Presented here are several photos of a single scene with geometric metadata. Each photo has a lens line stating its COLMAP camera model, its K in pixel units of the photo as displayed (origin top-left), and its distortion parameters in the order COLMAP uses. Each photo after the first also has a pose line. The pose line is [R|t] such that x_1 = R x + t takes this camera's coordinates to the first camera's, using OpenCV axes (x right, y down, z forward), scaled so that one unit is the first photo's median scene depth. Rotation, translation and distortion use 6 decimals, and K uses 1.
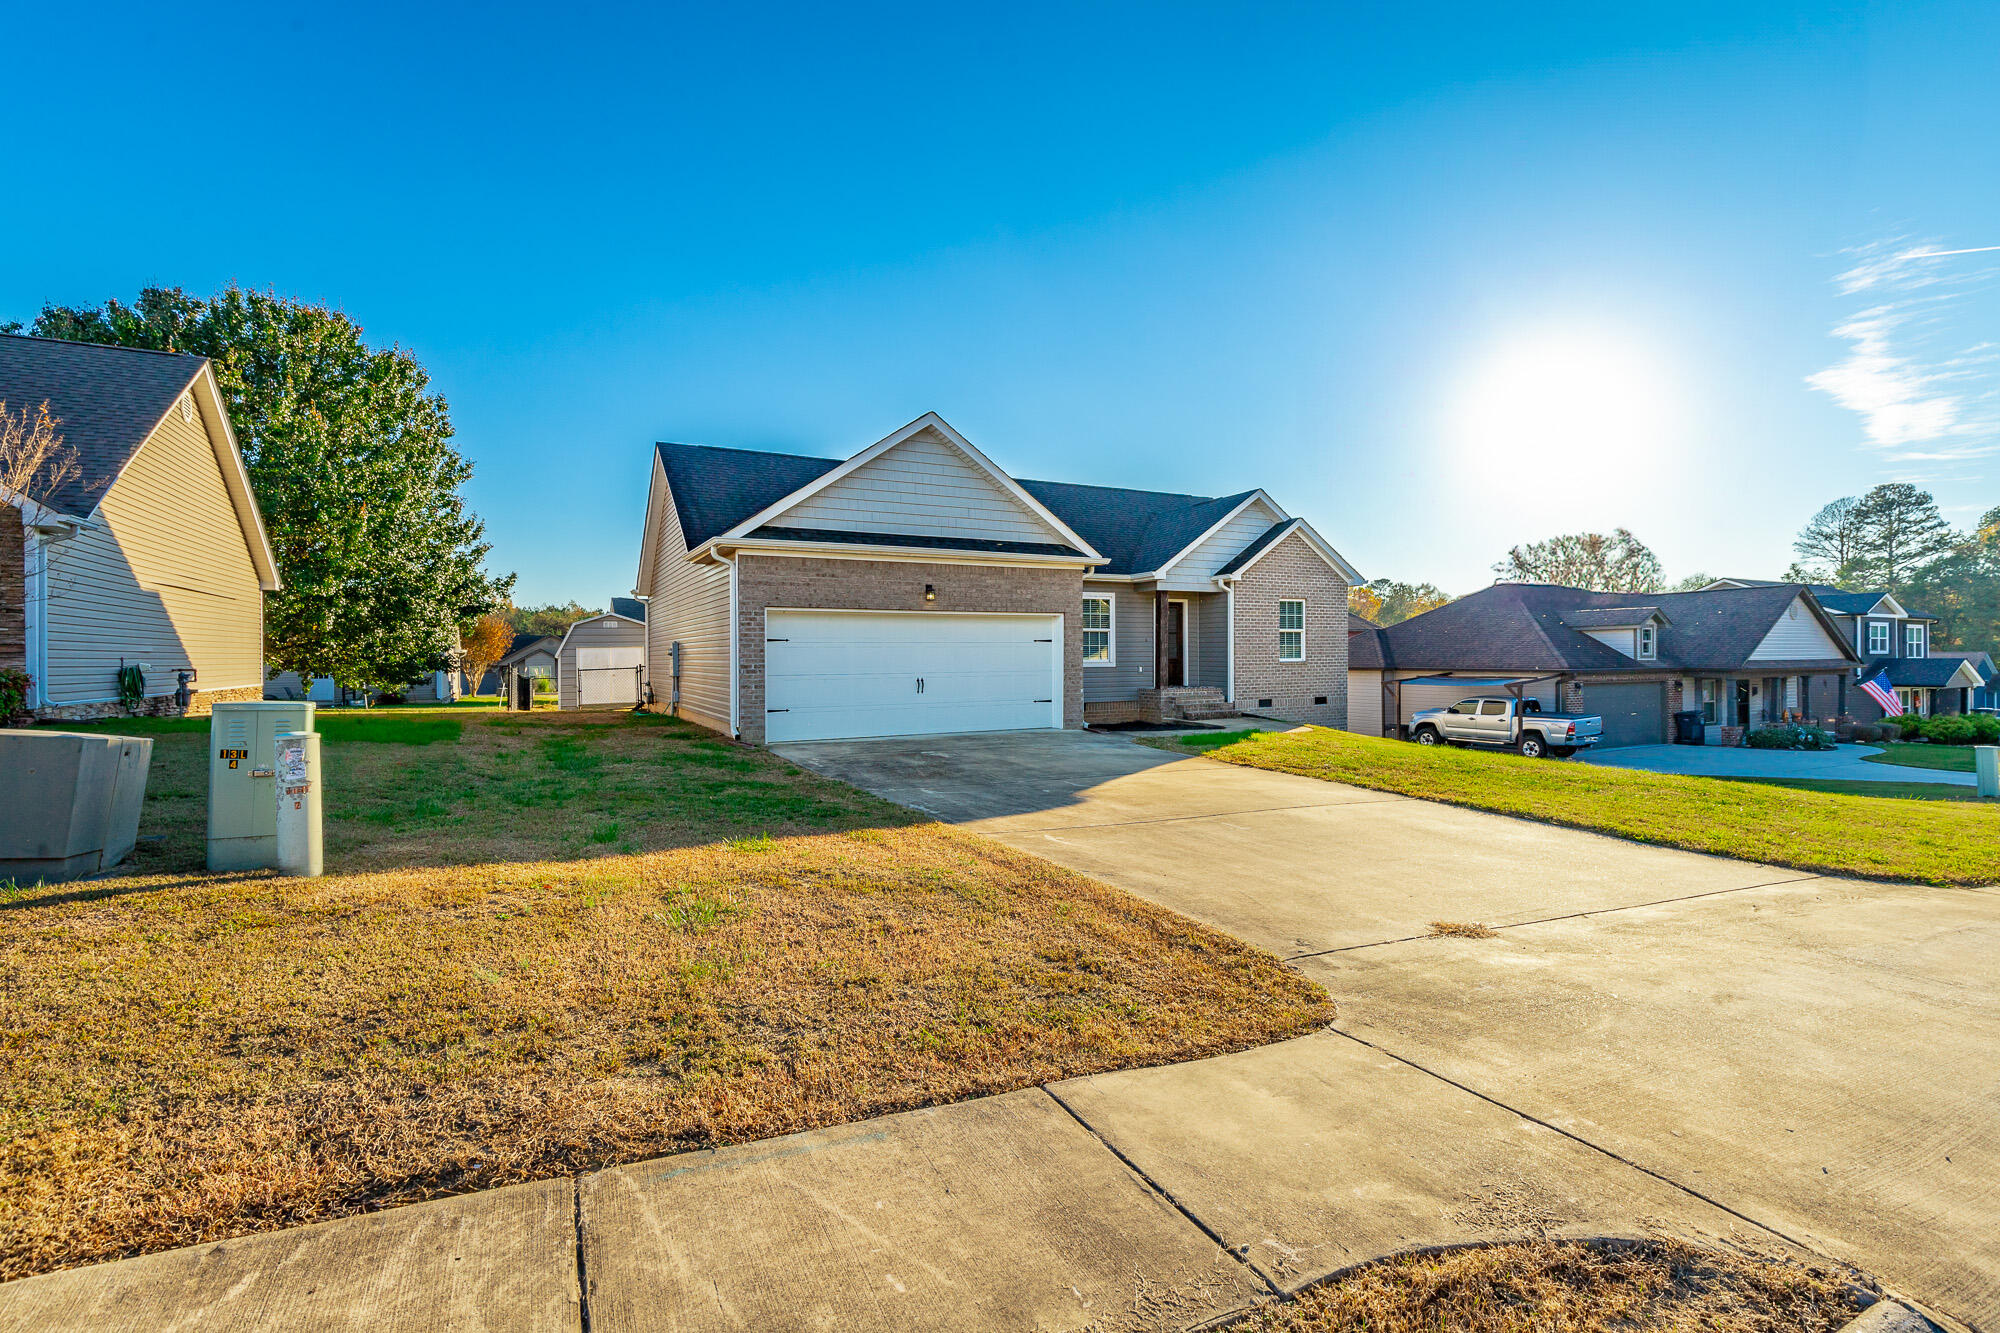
lens RADIAL K [[917.6, 0, 989.5], [0, 917.6, 623.8], [0, 0, 1]] dist [0.001450, -0.000444]
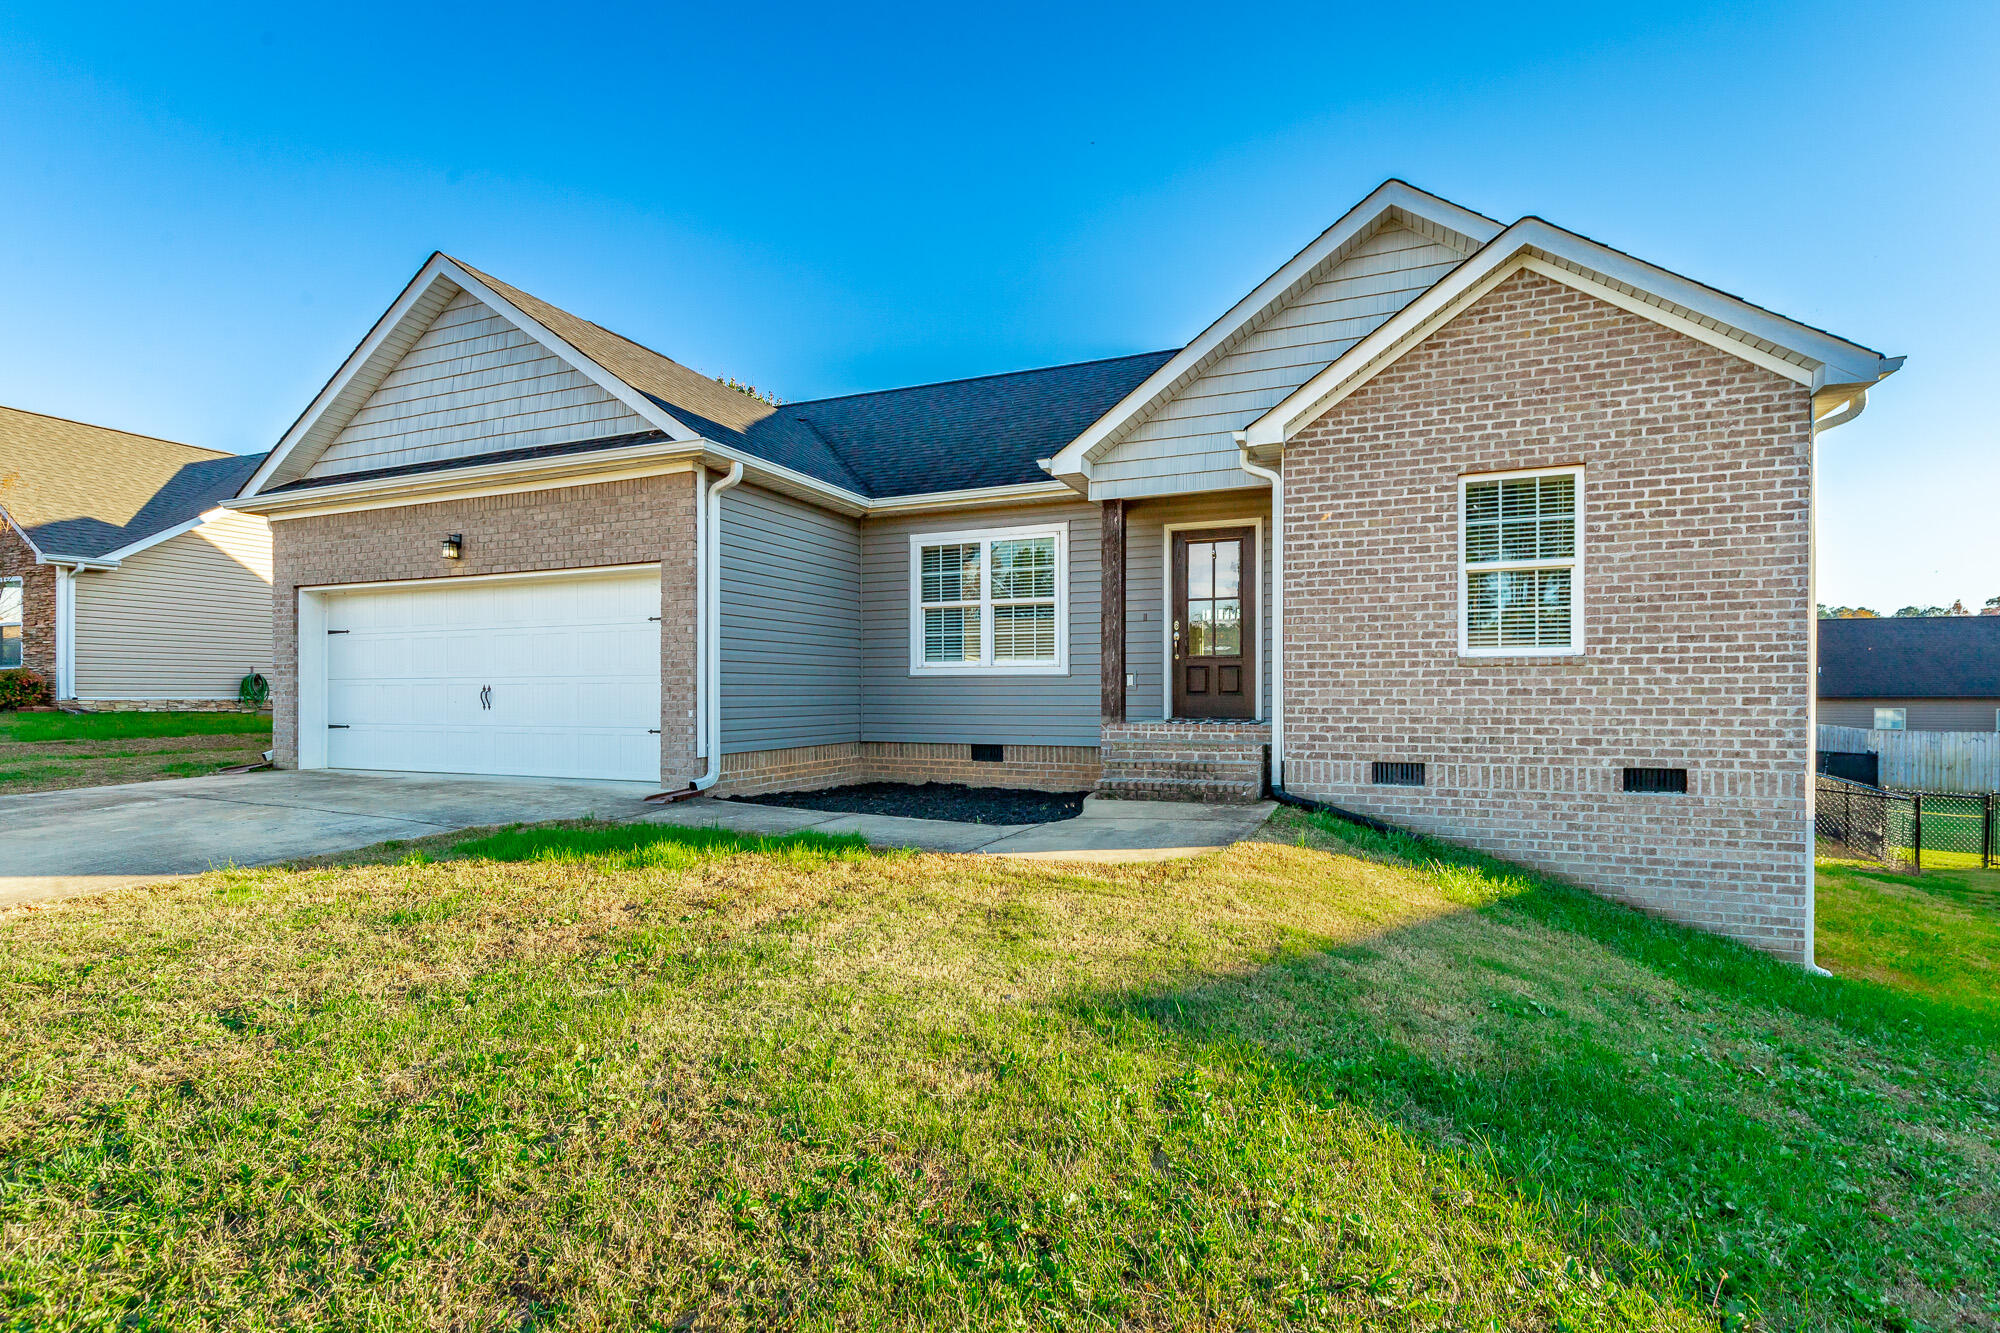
lens RADIAL K [[903.6, 0, 995.6], [0, 903.6, 679.5], [0, 0, 1]] dist [0.002283, 0.000331]
pose [[0.642309, -0.005915, -0.766423, 0.462861], [0.022969, 0.999670, 0.011535, 0.041330], [0.766102, -0.025013, 0.642233, 0.642919]]
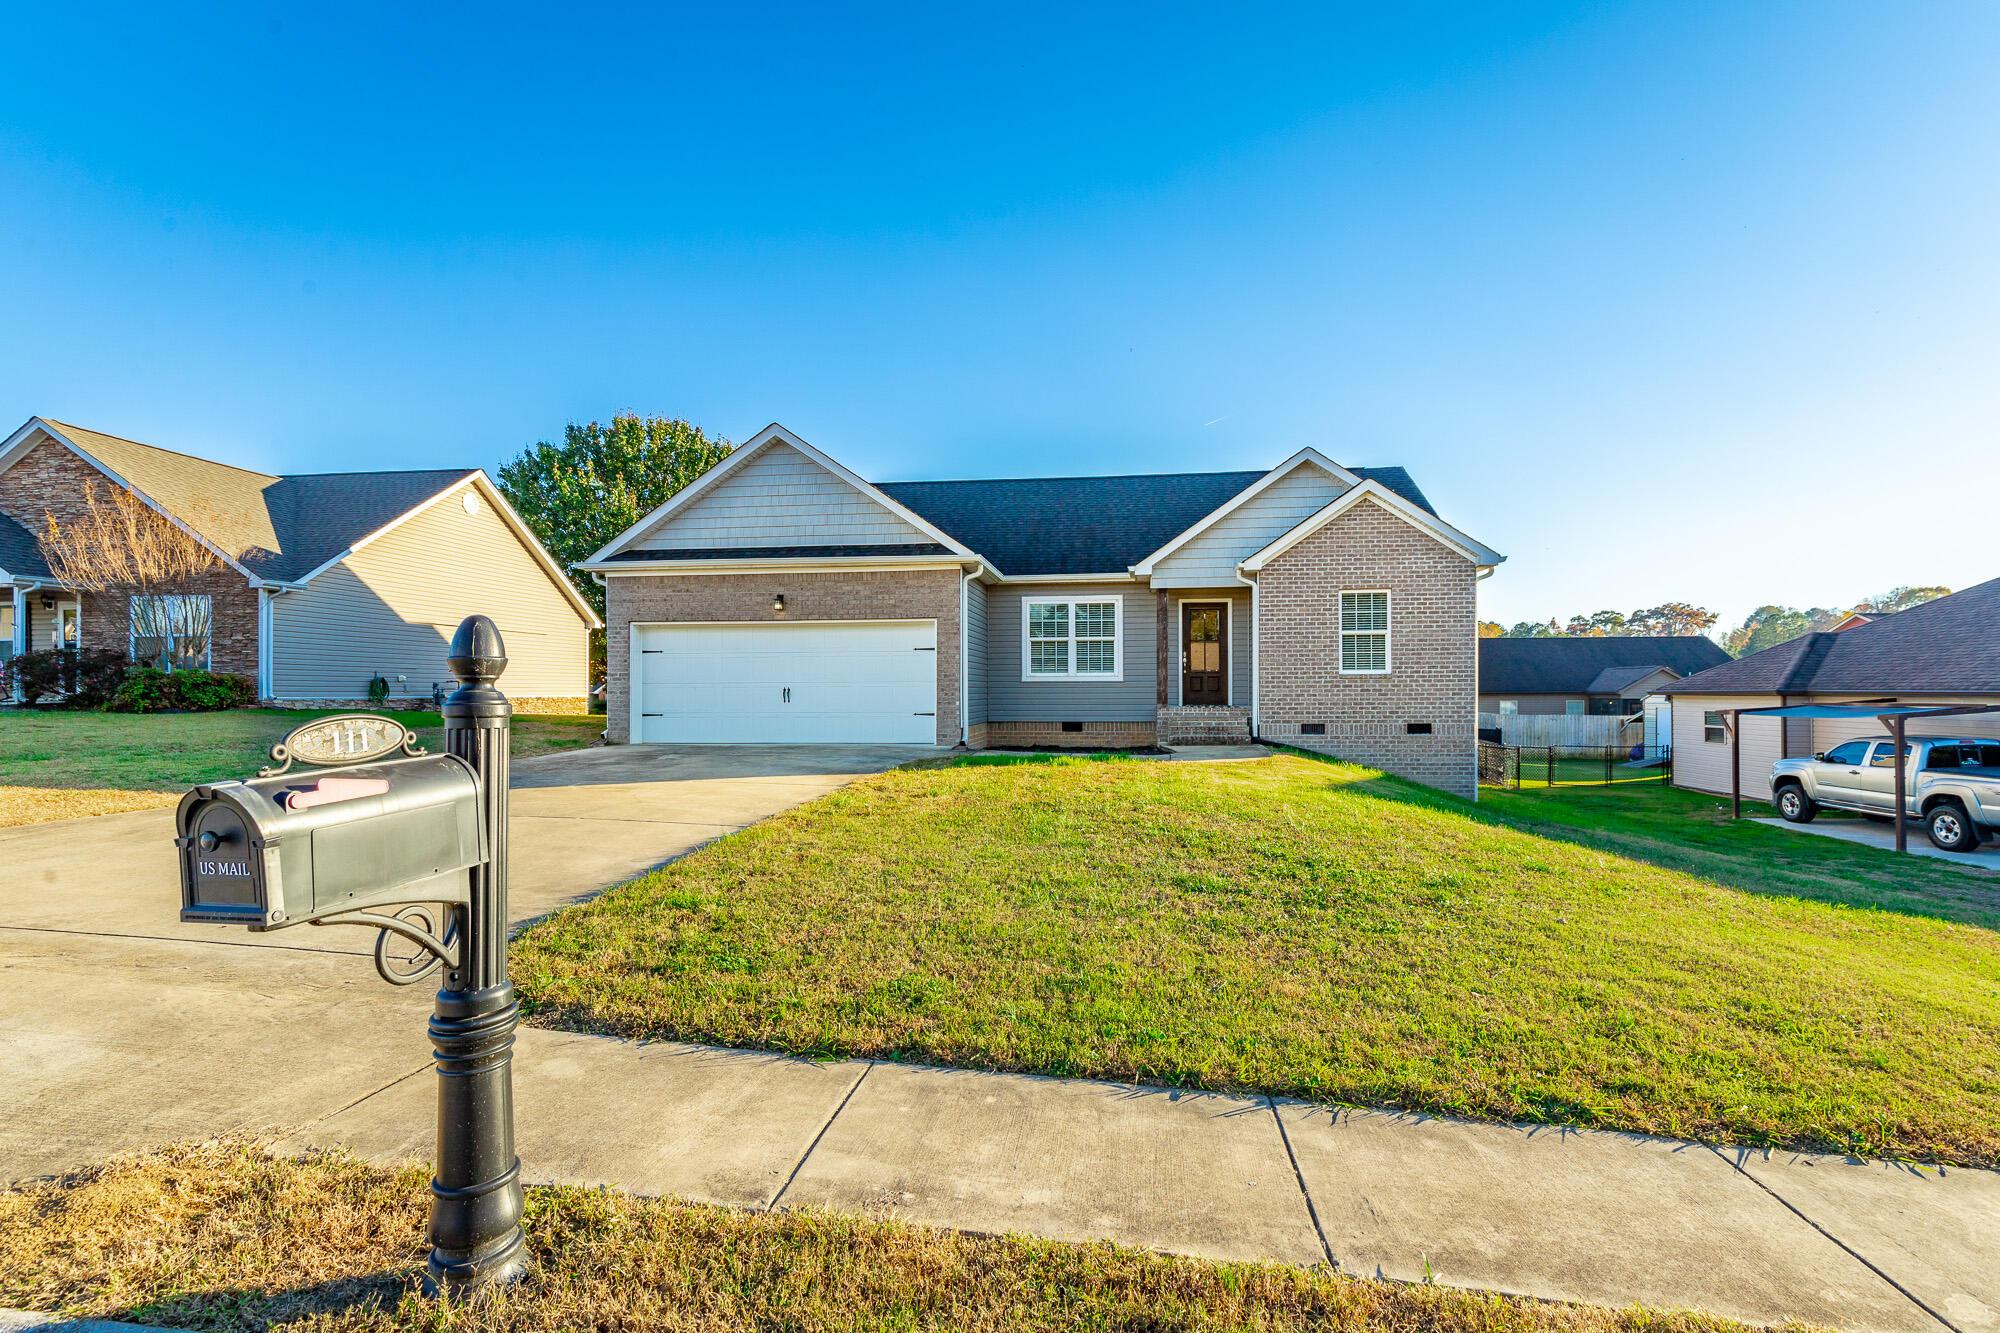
lens RADIAL K [[905.5, 0, 990.6], [0, 905.5, 669.3], [0, 0, 1]] dist [0.001035, 0.000380]
pose [[0.816125, -0.010688, -0.577776, 0.507745], [0.017889, 0.999817, 0.006774, 0.026766], [0.577598, -0.015865, 0.816167, 0.232108]]
